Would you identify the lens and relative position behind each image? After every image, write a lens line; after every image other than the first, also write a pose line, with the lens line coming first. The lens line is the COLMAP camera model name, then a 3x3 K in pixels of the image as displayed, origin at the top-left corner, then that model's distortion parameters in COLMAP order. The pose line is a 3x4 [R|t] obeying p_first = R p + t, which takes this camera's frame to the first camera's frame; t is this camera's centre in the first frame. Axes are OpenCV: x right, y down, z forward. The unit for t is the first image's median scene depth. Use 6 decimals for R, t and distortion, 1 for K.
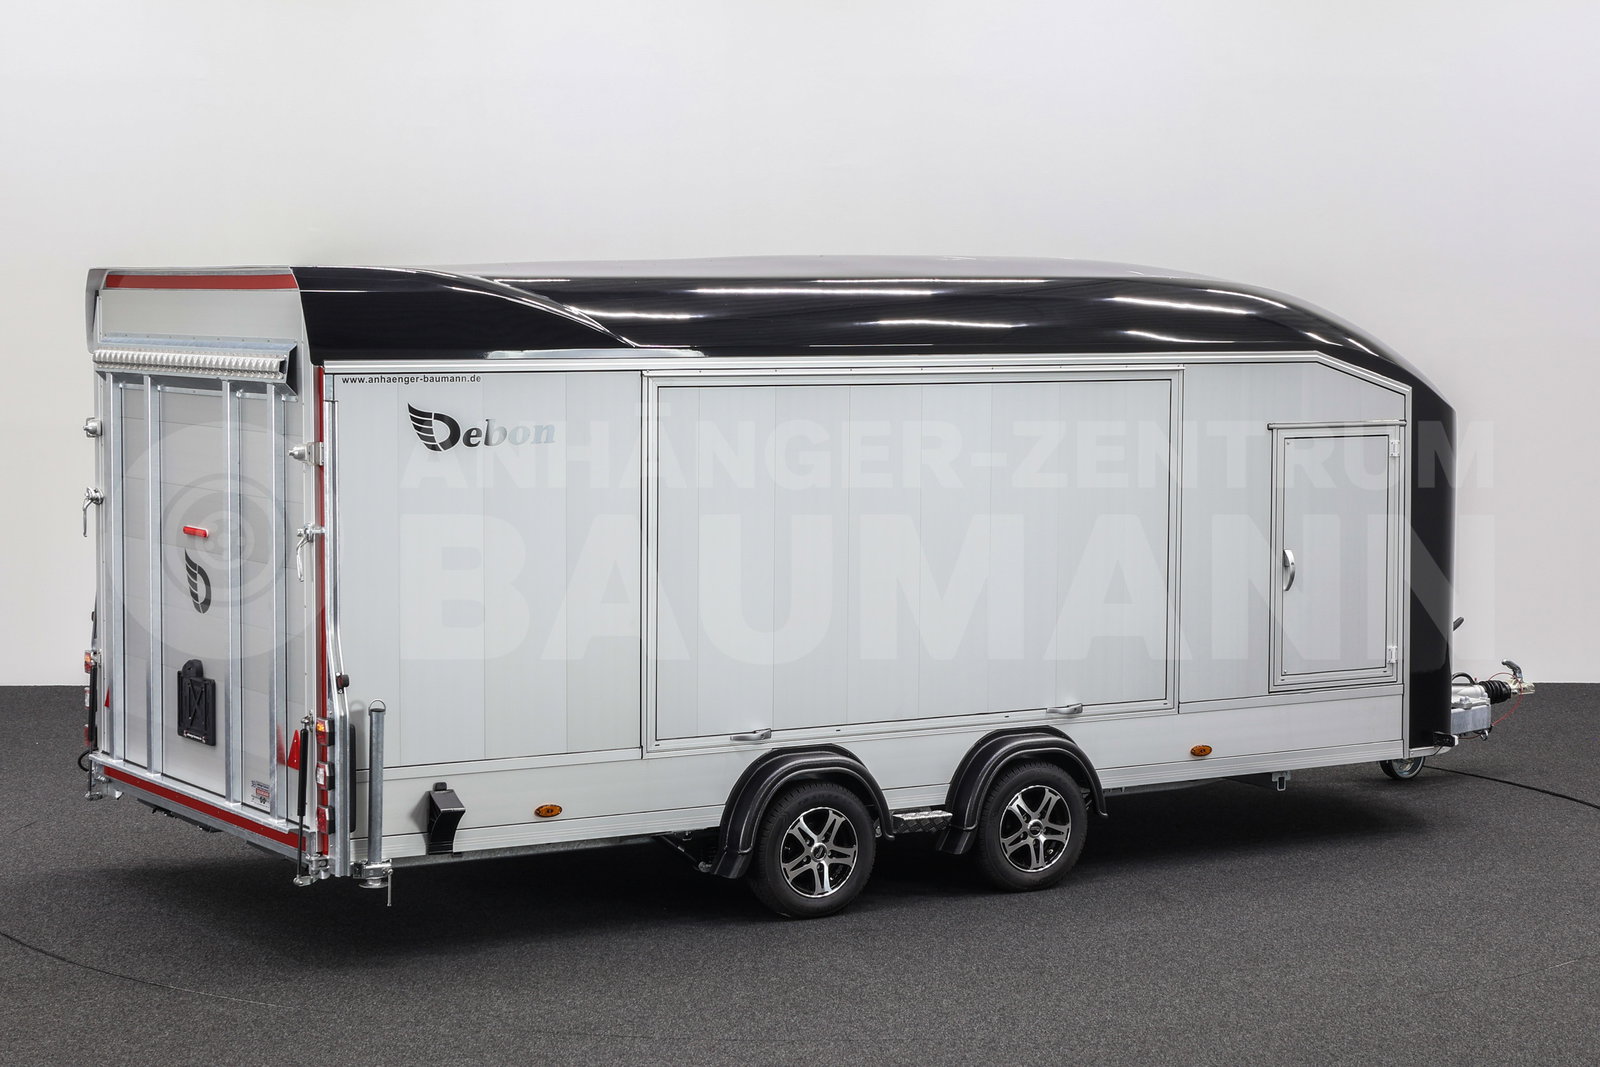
lens RADIAL K [[3155.8, 0, 800.0], [0, 3155.8, 533.5], [0, 0, 1]] dist [-0.016955, -0.156823]
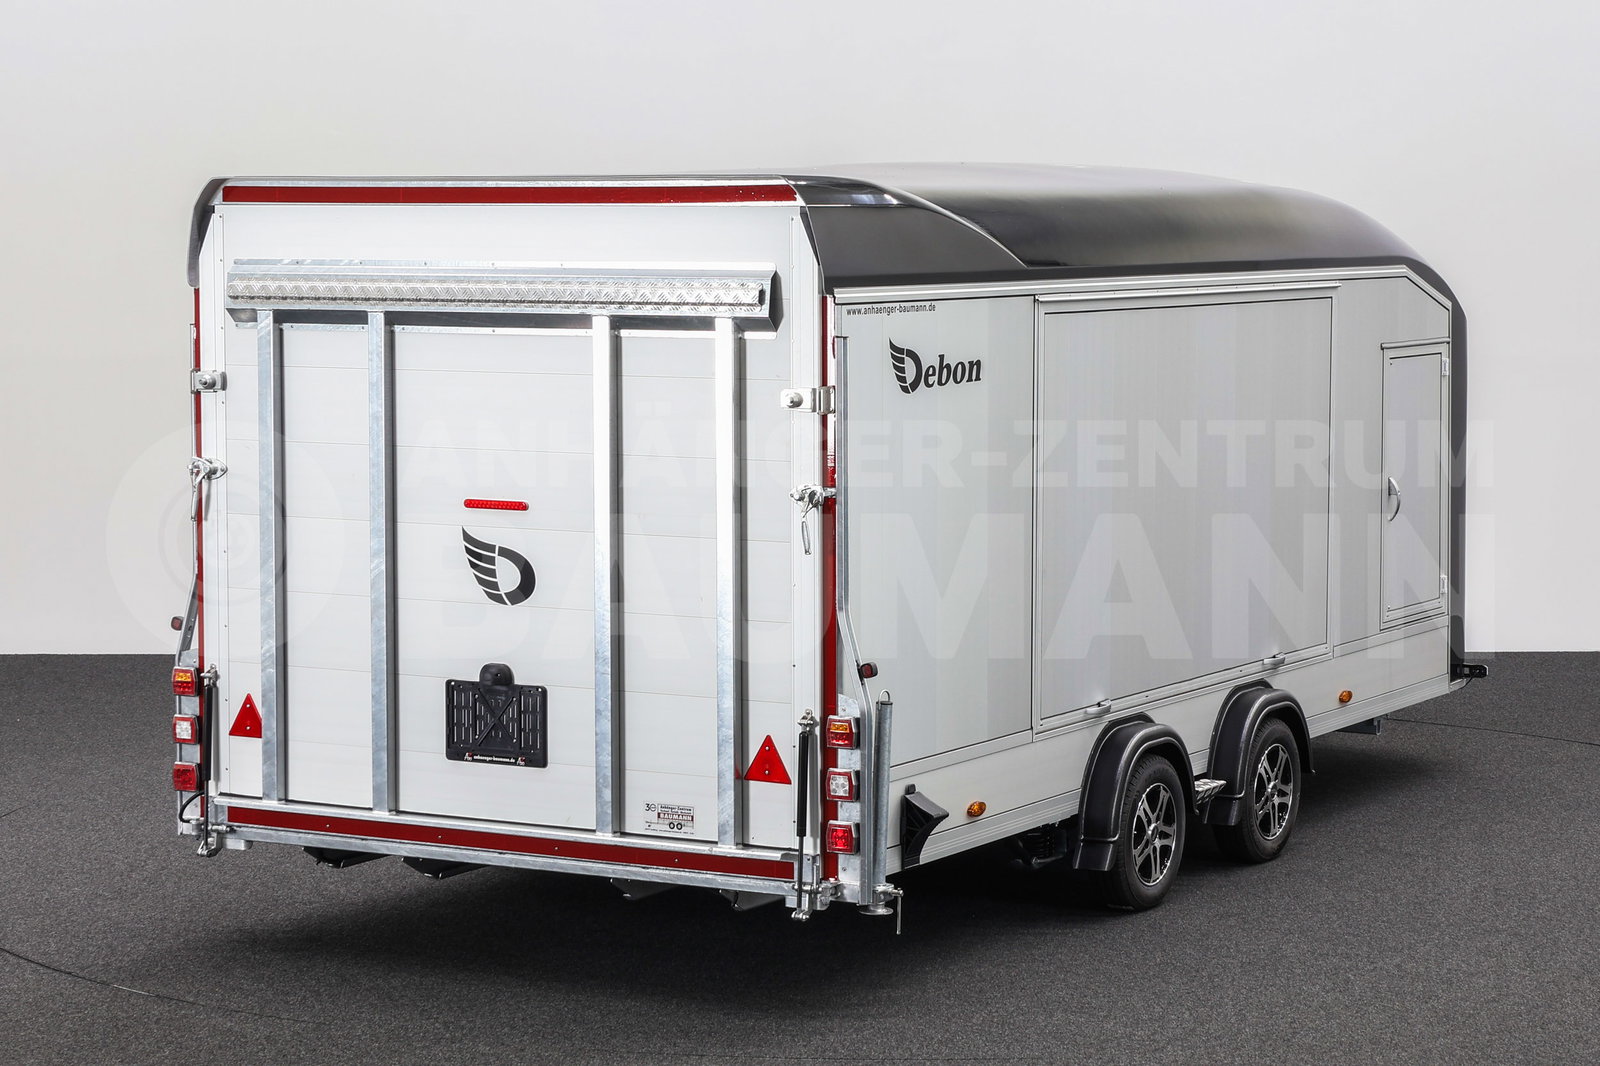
lens RADIAL K [[3605.2, 0, 800.0], [0, 3605.2, 533.0], [0, 0, 1]] dist [0.021040, -0.157378]
pose [[0.883764, -0.047201, 0.465547, -0.552493], [0.040564, 0.998882, 0.024271, -0.012545], [-0.466172, -0.002565, 0.884690, 0.147183]]
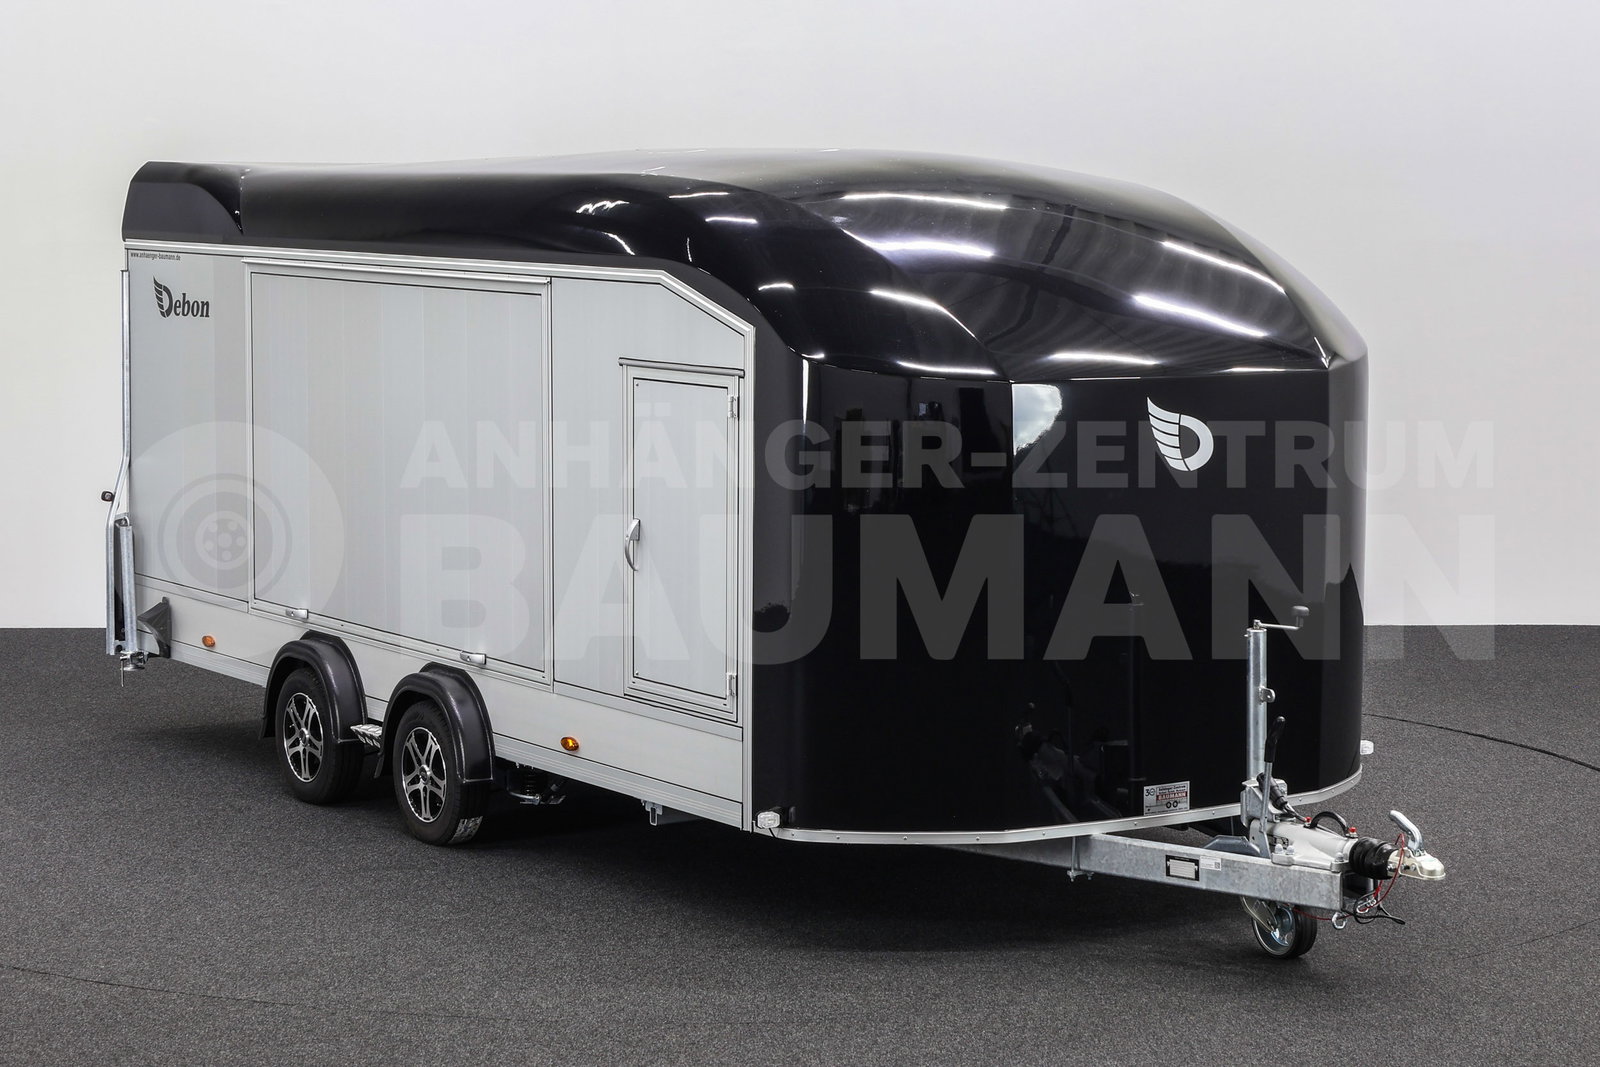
lens RADIAL K [[3605.2, 0, 800.0], [0, 3605.2, 533.5], [0, 0, 1]] dist [0.021040, -0.157378]
pose [[0.033150, 0.104577, -0.993964, 1.163274], [-0.079323, 0.991649, 0.101688, -0.095435], [0.996298, 0.075473, 0.041169, 1.107889]]
